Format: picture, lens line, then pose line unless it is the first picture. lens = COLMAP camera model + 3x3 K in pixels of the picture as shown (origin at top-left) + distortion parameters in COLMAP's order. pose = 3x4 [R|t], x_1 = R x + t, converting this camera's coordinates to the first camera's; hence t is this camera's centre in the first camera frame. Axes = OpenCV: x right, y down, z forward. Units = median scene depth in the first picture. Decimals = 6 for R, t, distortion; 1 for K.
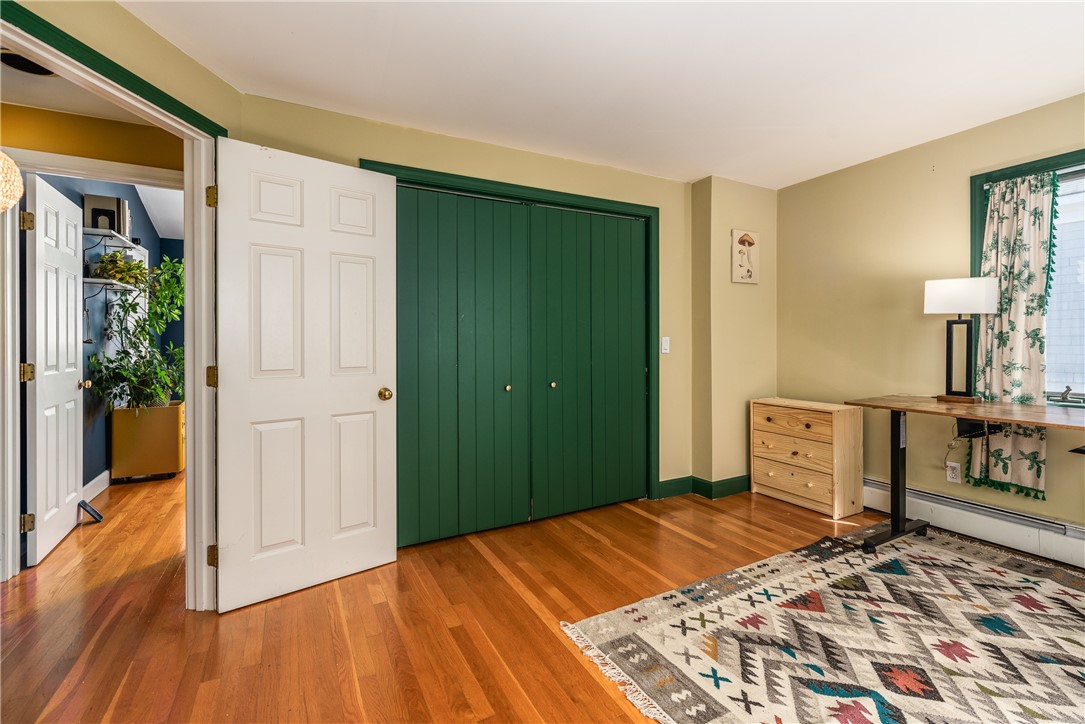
lens RADIAL K [[480.7, 0, 540.1], [0, 480.7, 345.8], [0, 0, 1]] dist [-0.002182, -0.000779]
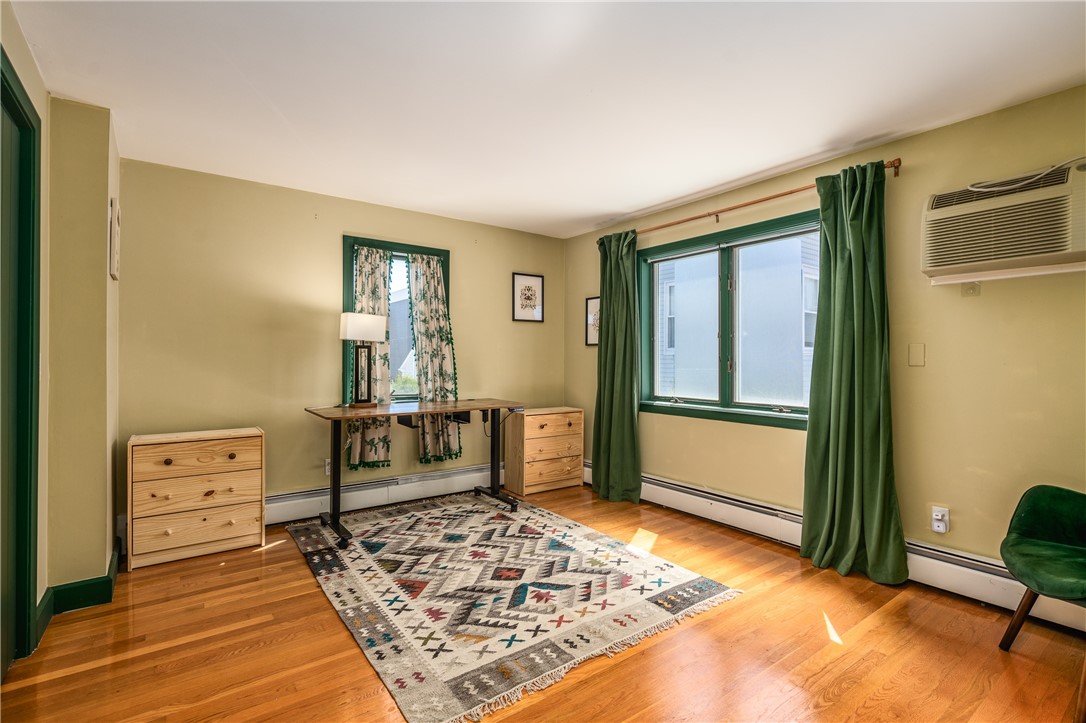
lens RADIAL K [[518.1, 0, 542.6], [0, 518.1, 360.2], [0, 0, 1]] dist [-0.001583, -0.000363]
pose [[-0.161395, 0.004015, 0.986882, -0.720681], [0.008226, 0.999962, -0.002723, -0.005705], [-0.986856, 0.007678, -0.161422, 0.872351]]
